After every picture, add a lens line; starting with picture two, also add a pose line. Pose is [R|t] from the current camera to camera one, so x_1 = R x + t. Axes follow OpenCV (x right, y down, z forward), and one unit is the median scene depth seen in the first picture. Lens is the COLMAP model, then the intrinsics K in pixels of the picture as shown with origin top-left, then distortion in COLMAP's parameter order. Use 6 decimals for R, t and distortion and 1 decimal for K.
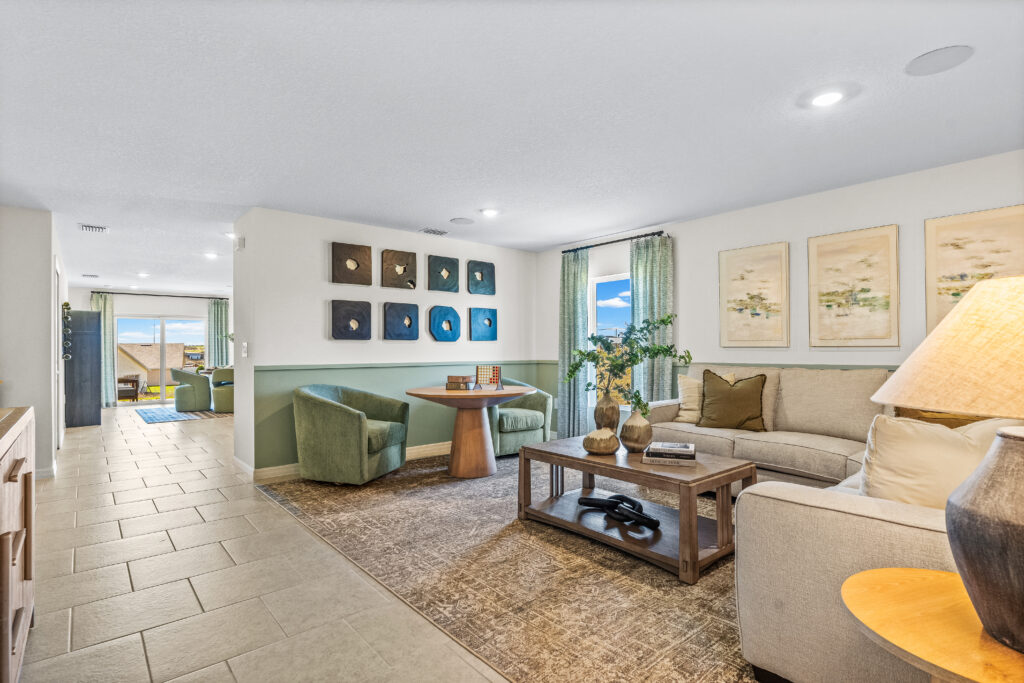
lens RADIAL K [[491.2, 0, 507.4], [0, 491.2, 345.5], [0, 0, 1]] dist [-0.003613, -0.000273]
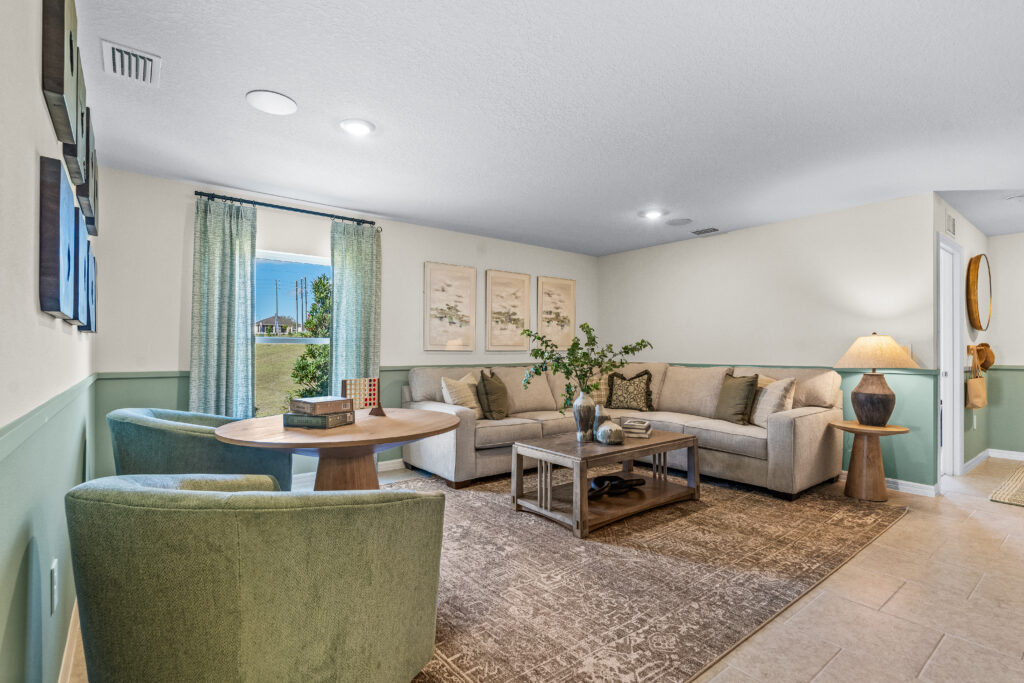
lens RADIAL K [[491.2, 0, 507.4], [0, 491.2, 345.5], [0, 0, 1]] dist [-0.003613, -0.000273]
pose [[0.044519, 0.018623, 0.998835, -0.875366], [-0.006684, 0.999809, -0.018343, 0.014730], [-0.998986, -0.005859, 0.044635, 1.081337]]
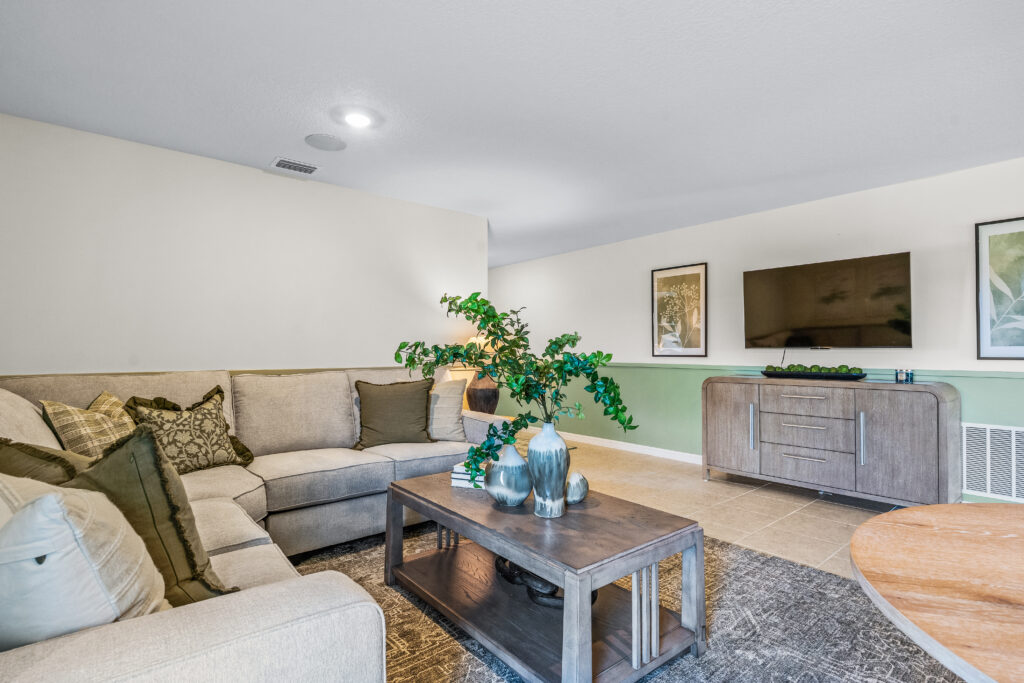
lens RADIAL K [[502.1, 0, 512.0], [0, 502.1, 341.5], [0, 0, 1]] dist [-0.000432, 0.000101]
pose [[-0.999945, 0.002936, -0.010079, 0.245037], [0.003181, 0.999697, -0.024403, 0.010101], [0.010004, -0.024433, -0.999651, 1.558533]]
